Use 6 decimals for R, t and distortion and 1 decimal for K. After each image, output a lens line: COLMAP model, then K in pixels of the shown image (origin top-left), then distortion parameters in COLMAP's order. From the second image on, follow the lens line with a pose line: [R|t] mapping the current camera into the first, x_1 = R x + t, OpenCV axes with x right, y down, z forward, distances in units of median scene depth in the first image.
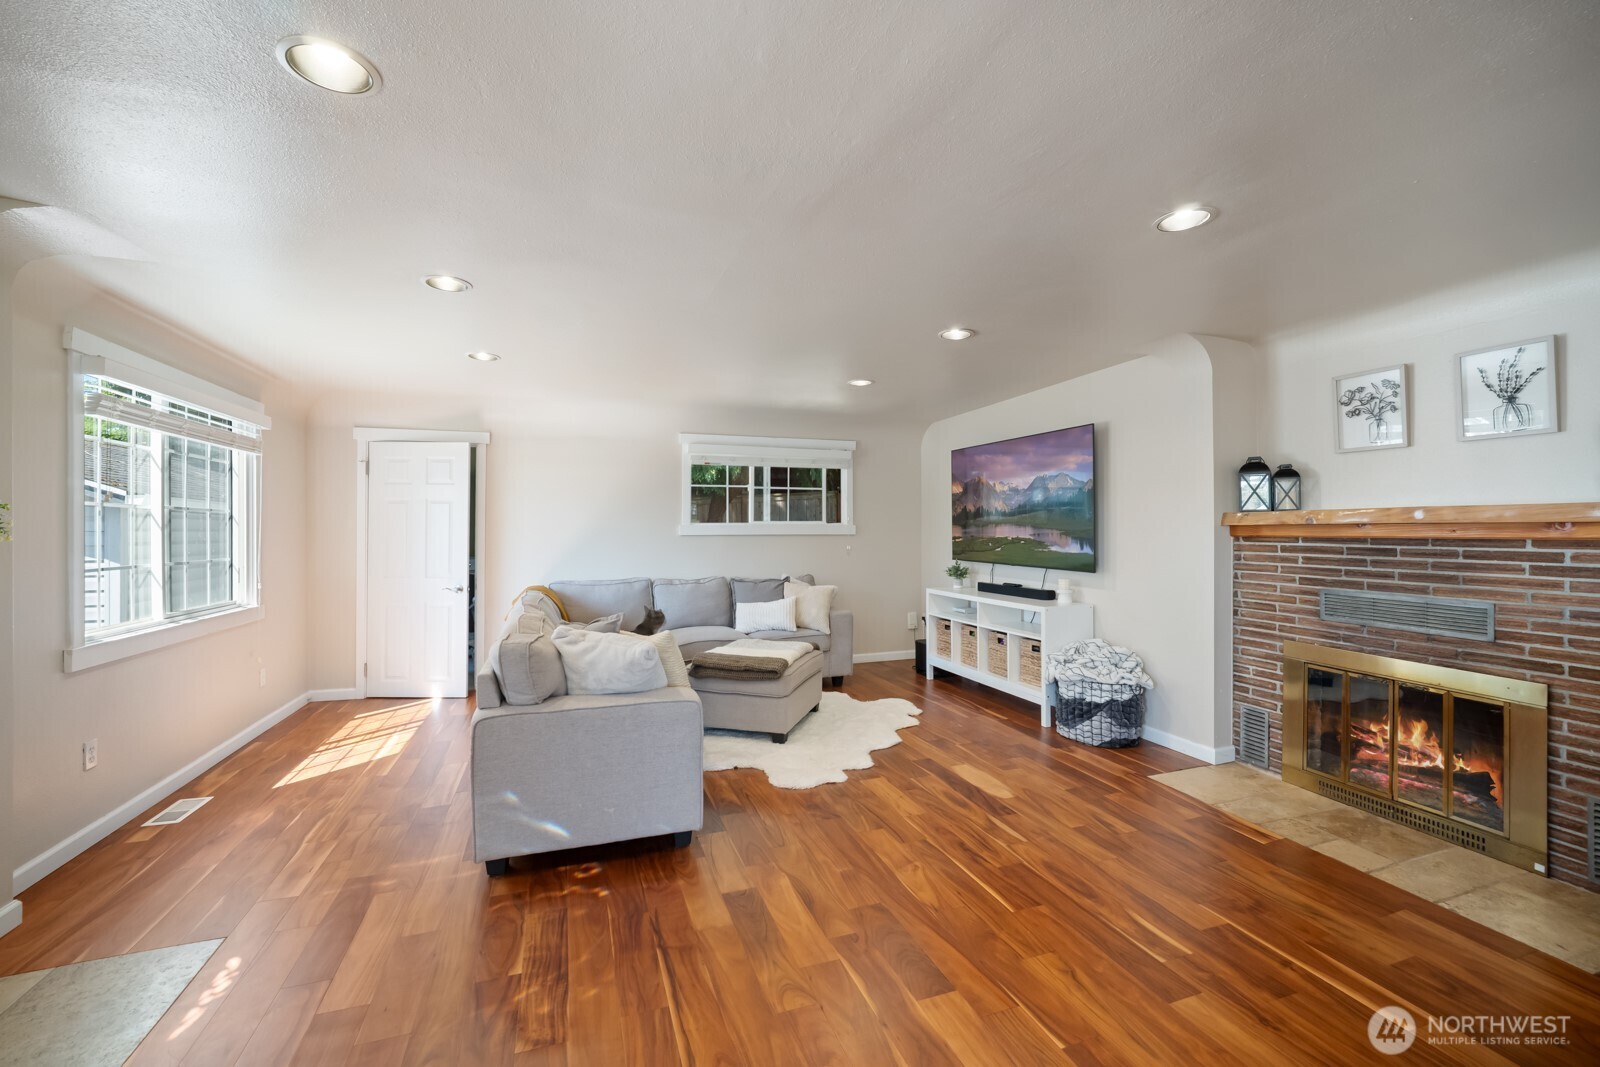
lens RADIAL K [[660.4, 0, 797.4], [0, 660.4, 527.9], [0, 0, 1]] dist [-0.017794, 0.002830]
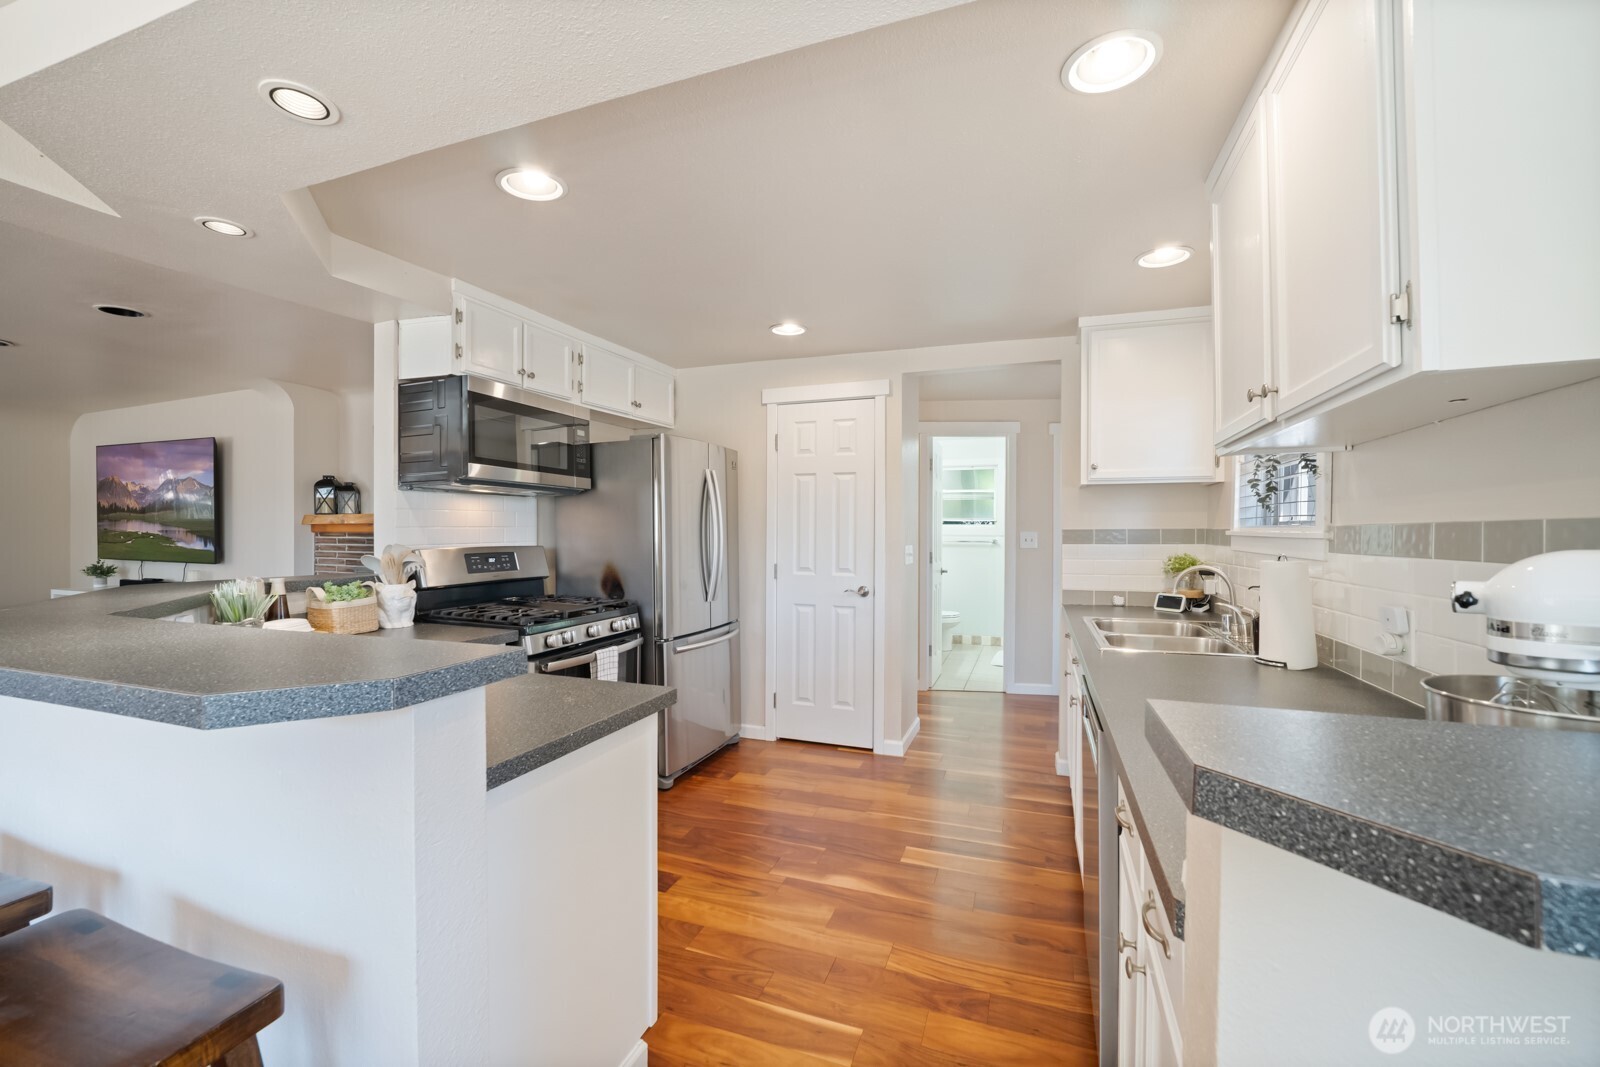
lens RADIAL K [[660.4, 0, 796.8], [0, 660.4, 520.9], [0, 0, 1]] dist [-0.017794, 0.002830]
pose [[0.647990, 0.005761, 0.761627, 0.283534], [-0.001929, 0.999981, -0.005923, -0.004612], [-0.761647, 0.002368, 0.647988, -0.663282]]
